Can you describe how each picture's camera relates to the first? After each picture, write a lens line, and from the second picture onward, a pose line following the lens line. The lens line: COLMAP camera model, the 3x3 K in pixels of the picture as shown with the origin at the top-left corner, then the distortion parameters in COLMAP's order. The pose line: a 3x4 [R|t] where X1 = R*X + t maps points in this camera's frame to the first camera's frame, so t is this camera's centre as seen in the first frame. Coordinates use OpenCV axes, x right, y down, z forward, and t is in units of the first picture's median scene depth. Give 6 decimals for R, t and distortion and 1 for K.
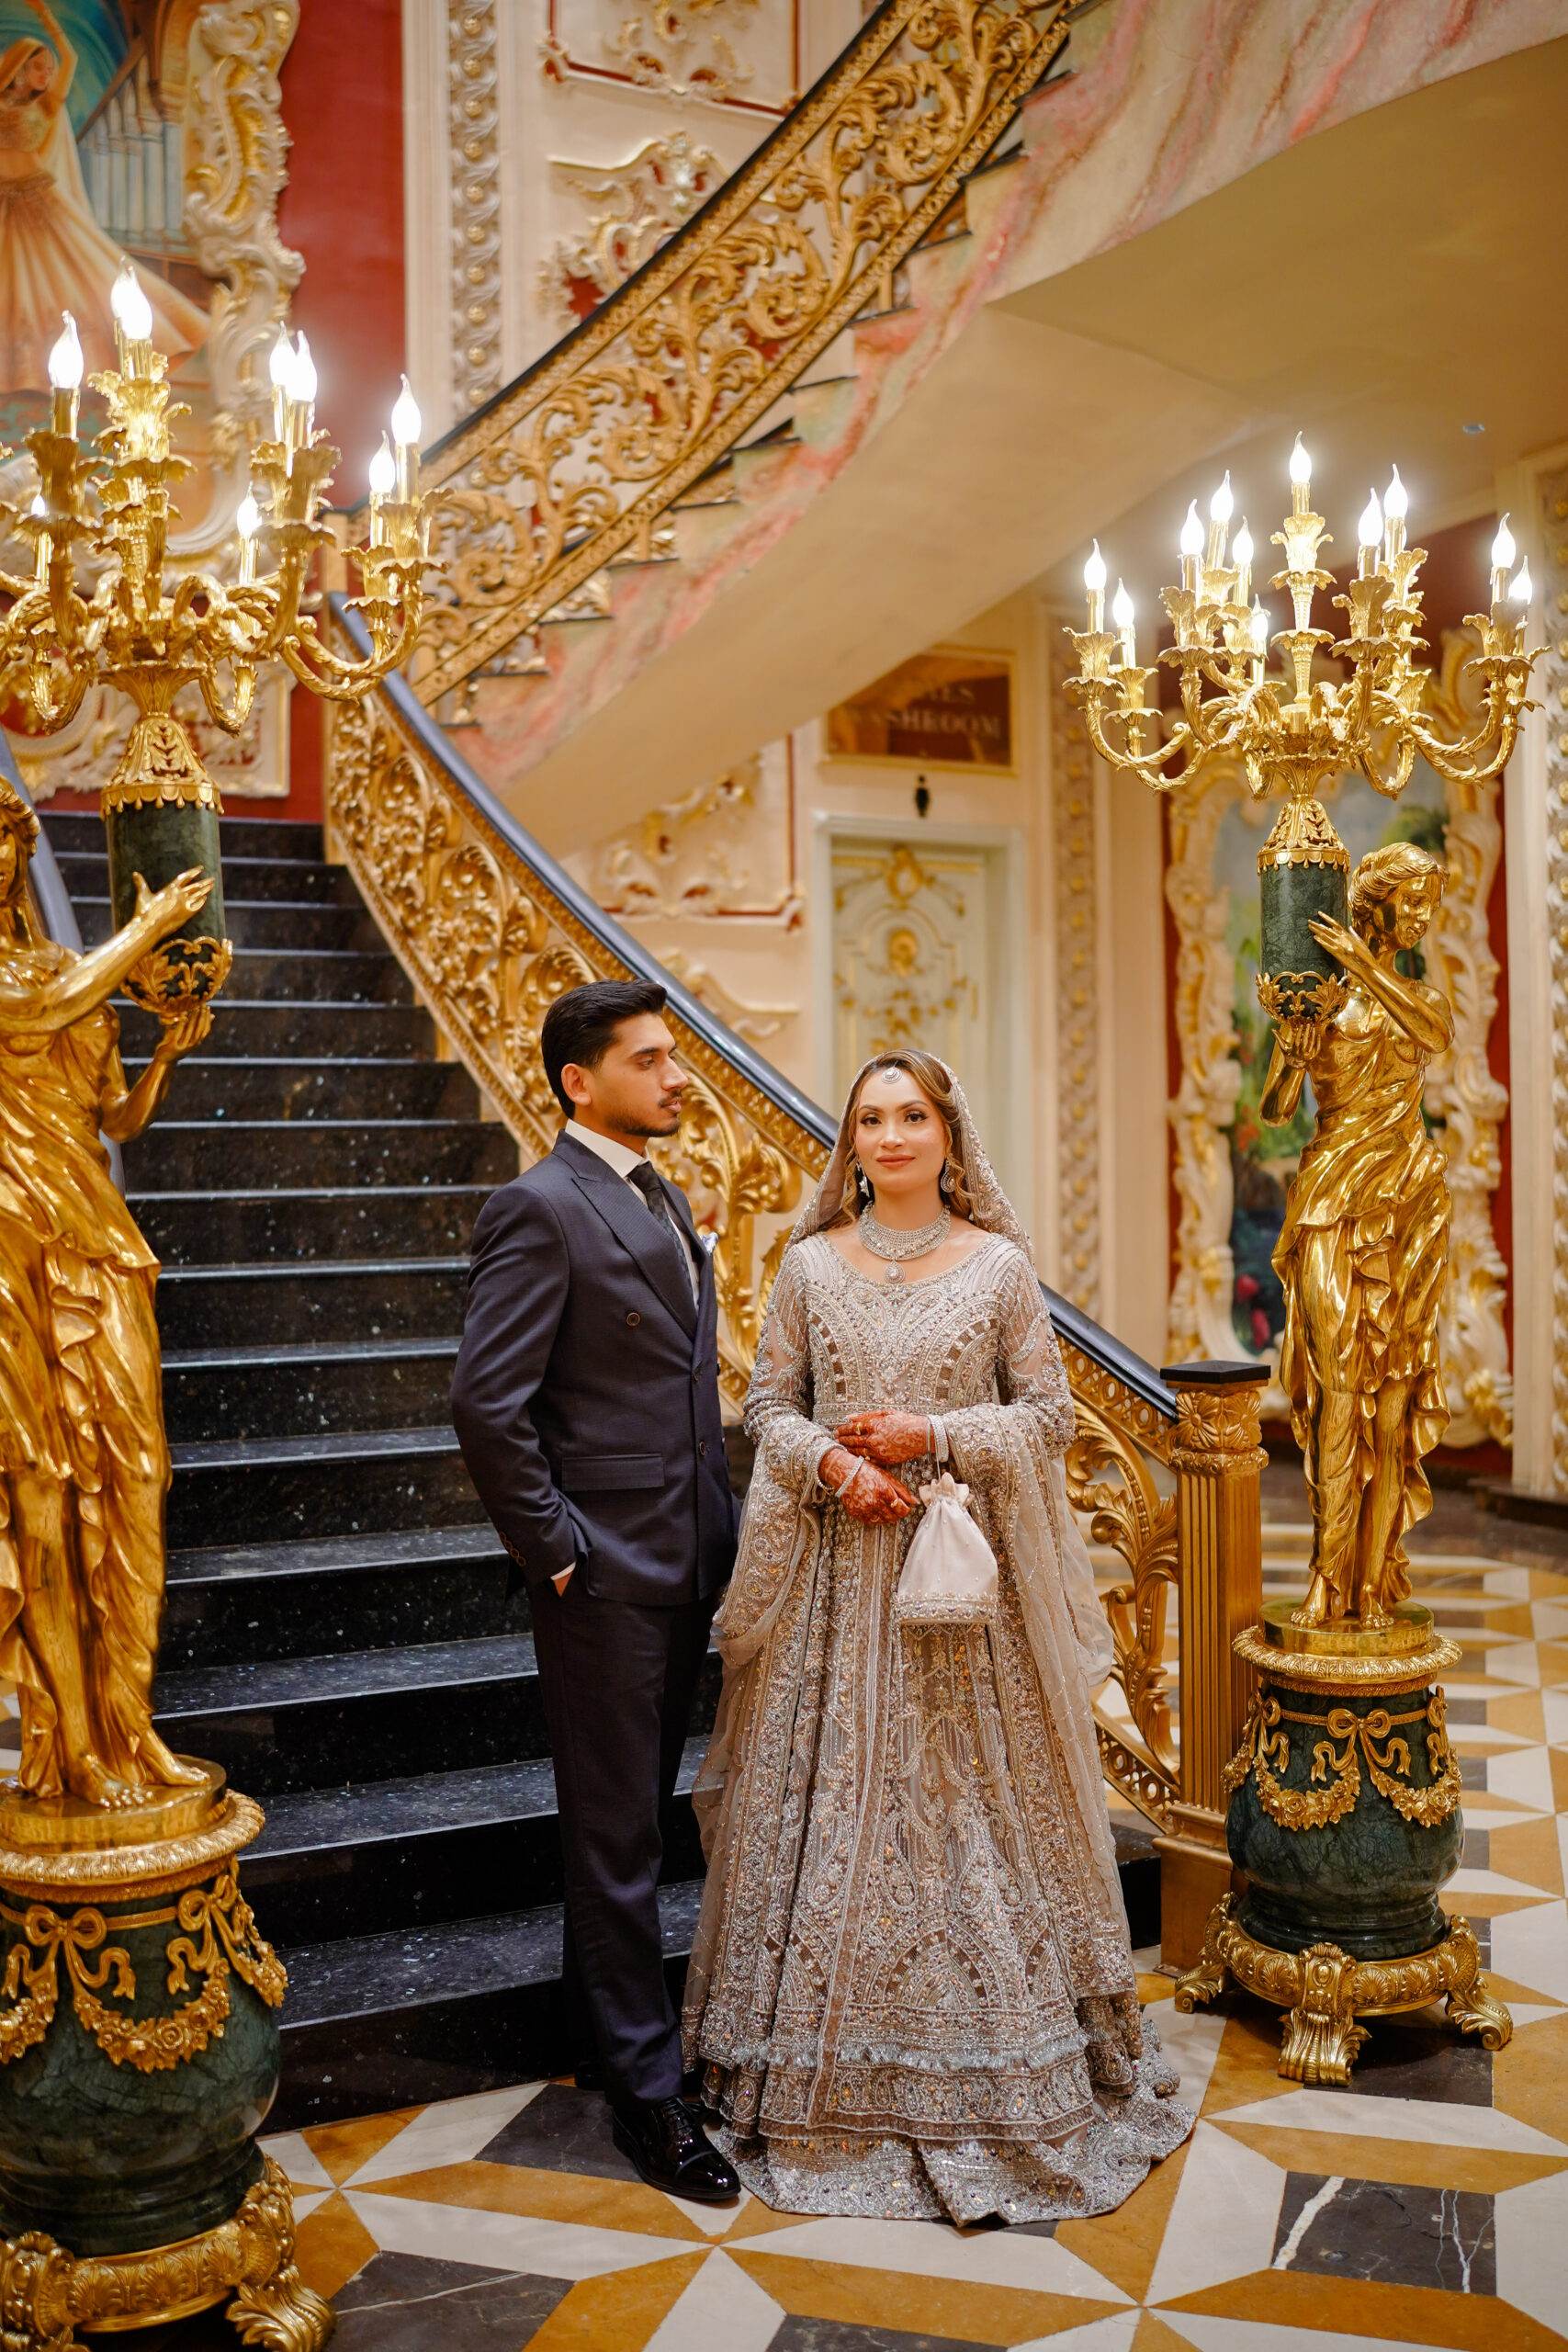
lens RADIAL K [[2246.6, 0, 763.2], [0, 2246.6, 1175.9], [0, 0, 1]] dist [-0.191620, 0.218639]
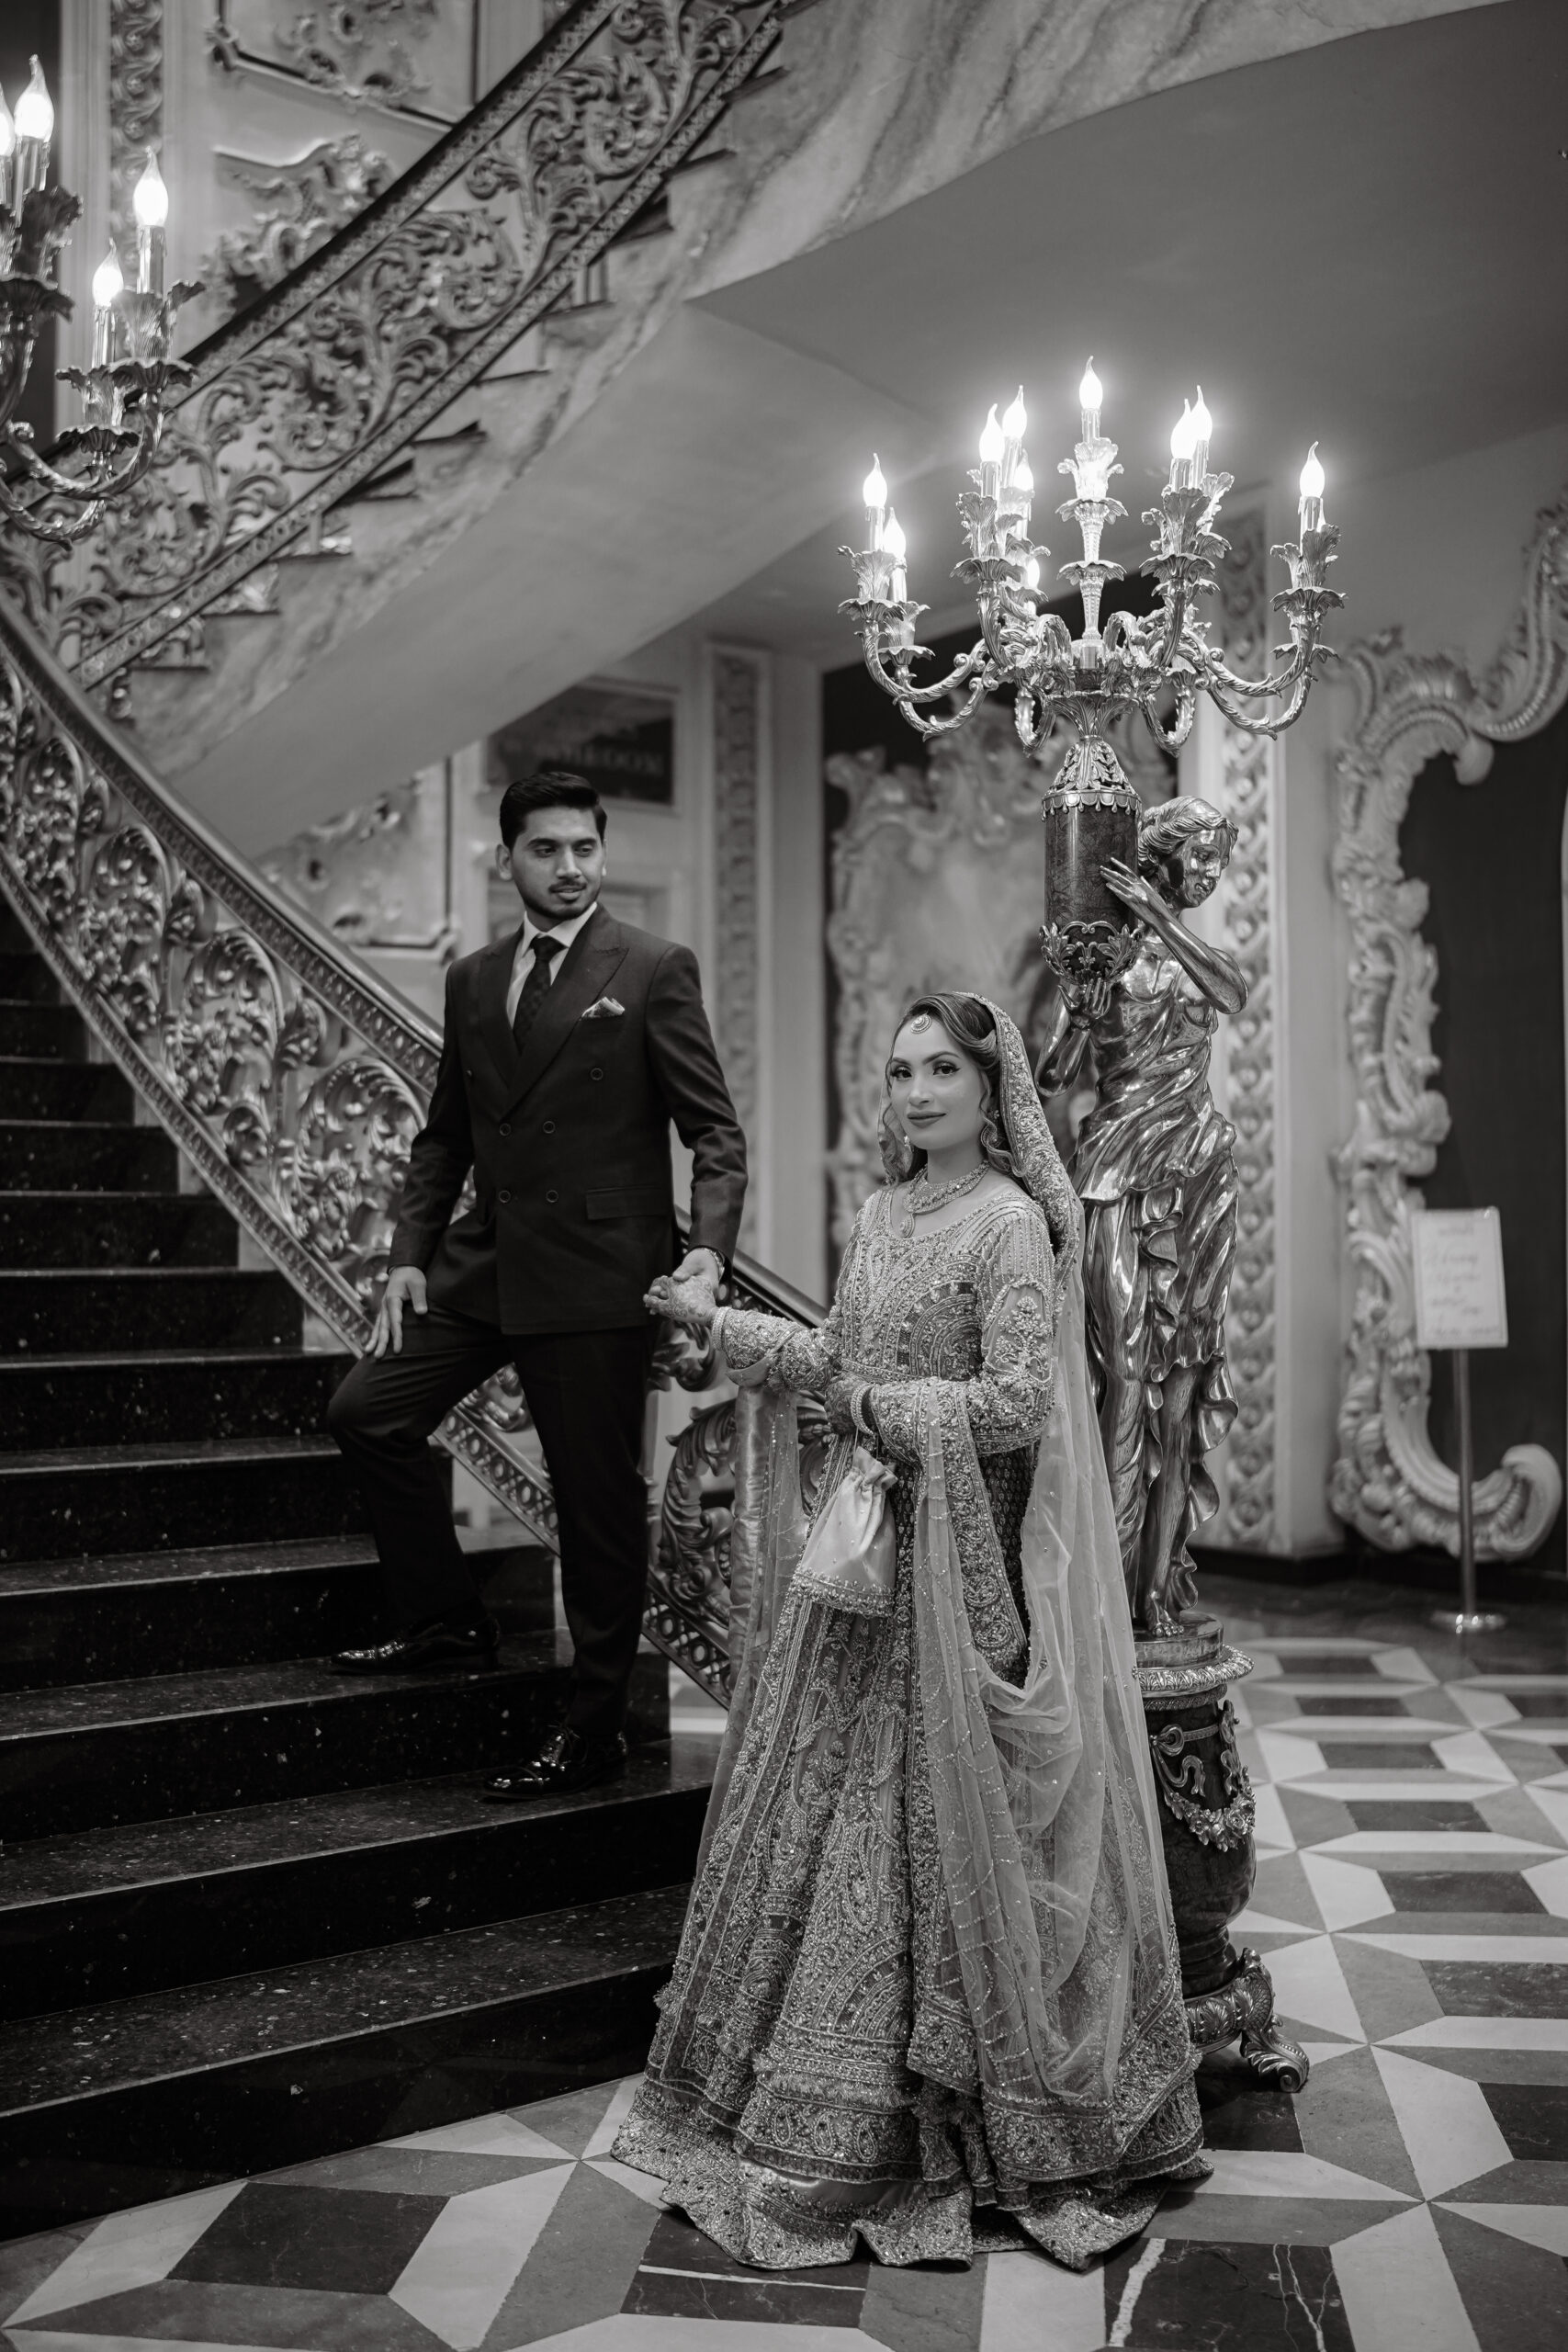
lens RADIAL K [[2246.6, 0, 763.2], [0, 2246.6, 1175.9], [0, 0, 1]] dist [-0.191620, 0.218639]
pose [[0.984758, 0.015829, 0.173210, -0.039306], [-0.008973, 0.999148, -0.040294, 0.039580], [-0.173700, 0.038126, 0.984060, 0.084202]]
